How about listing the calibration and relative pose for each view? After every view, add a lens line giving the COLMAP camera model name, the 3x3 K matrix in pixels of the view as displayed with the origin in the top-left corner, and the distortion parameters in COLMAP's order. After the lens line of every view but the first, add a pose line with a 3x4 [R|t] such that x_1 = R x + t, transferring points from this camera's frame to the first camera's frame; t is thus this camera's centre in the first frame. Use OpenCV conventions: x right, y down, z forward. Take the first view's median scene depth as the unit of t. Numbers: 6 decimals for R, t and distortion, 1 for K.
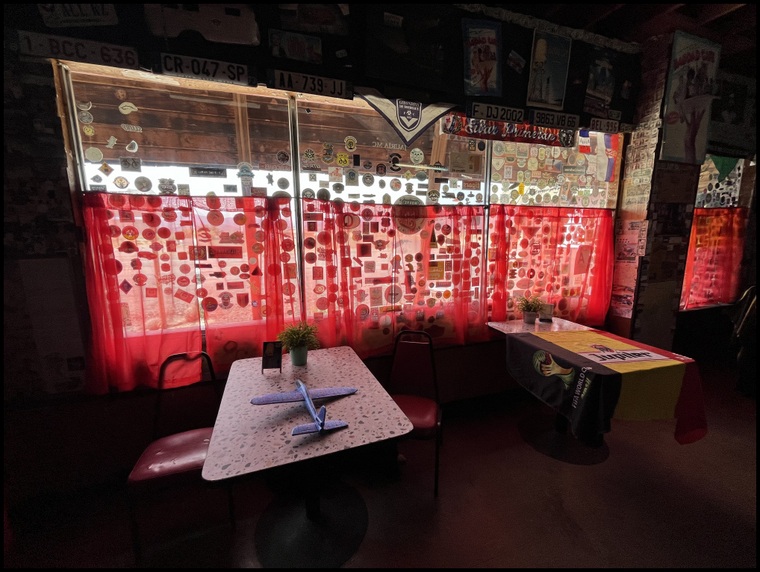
lens RADIAL K [[304.2, 0, 380.5], [0, 304.2, 285.7], [0, 0, 1]] dist [0.002231, 0.000252]
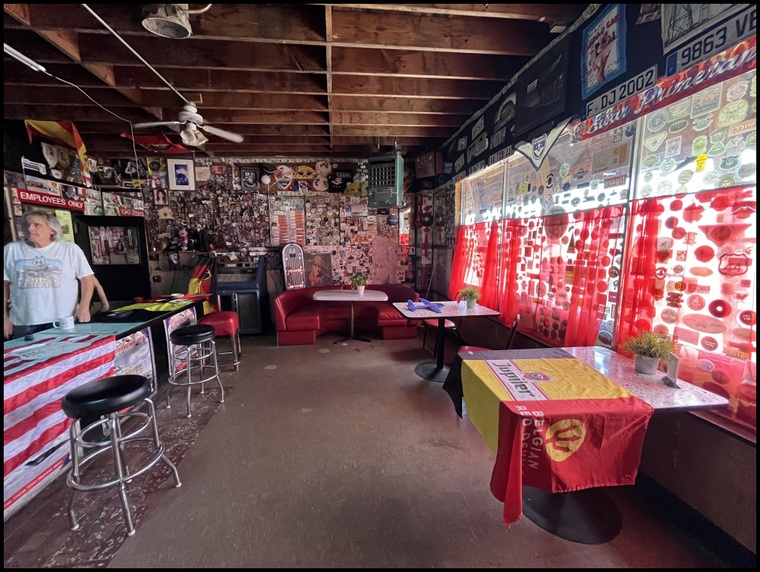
lens RADIAL K [[304.2, 0, 376.7], [0, 304.2, 285.7], [0, 0, 1]] dist [0.002231, 0.000252]
pose [[-0.187168, 0.144300, -0.971672, 1.375509], [-0.145667, 0.974139, 0.172726, -0.103275], [0.971468, 0.173870, -0.161308, 0.575441]]
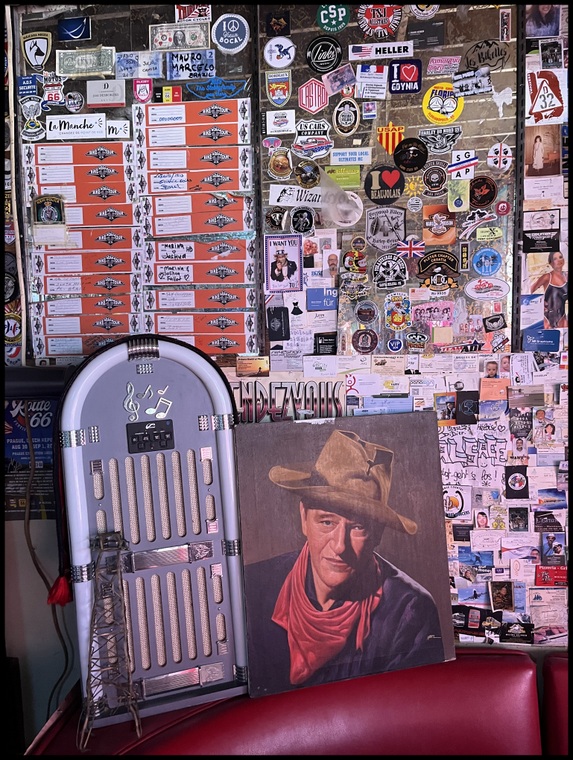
lens RADIAL K [[578.5, 0, 287.4], [0, 578.5, 379.4], [0, 0, 1]] dist [-0.001145, -0.000162]
pose [[-0.401062, 0.070629, -0.913324, 0.779510], [-0.125140, 0.983452, 0.131004, -0.058789], [0.907463, 0.166834, -0.385587, 0.328178]]
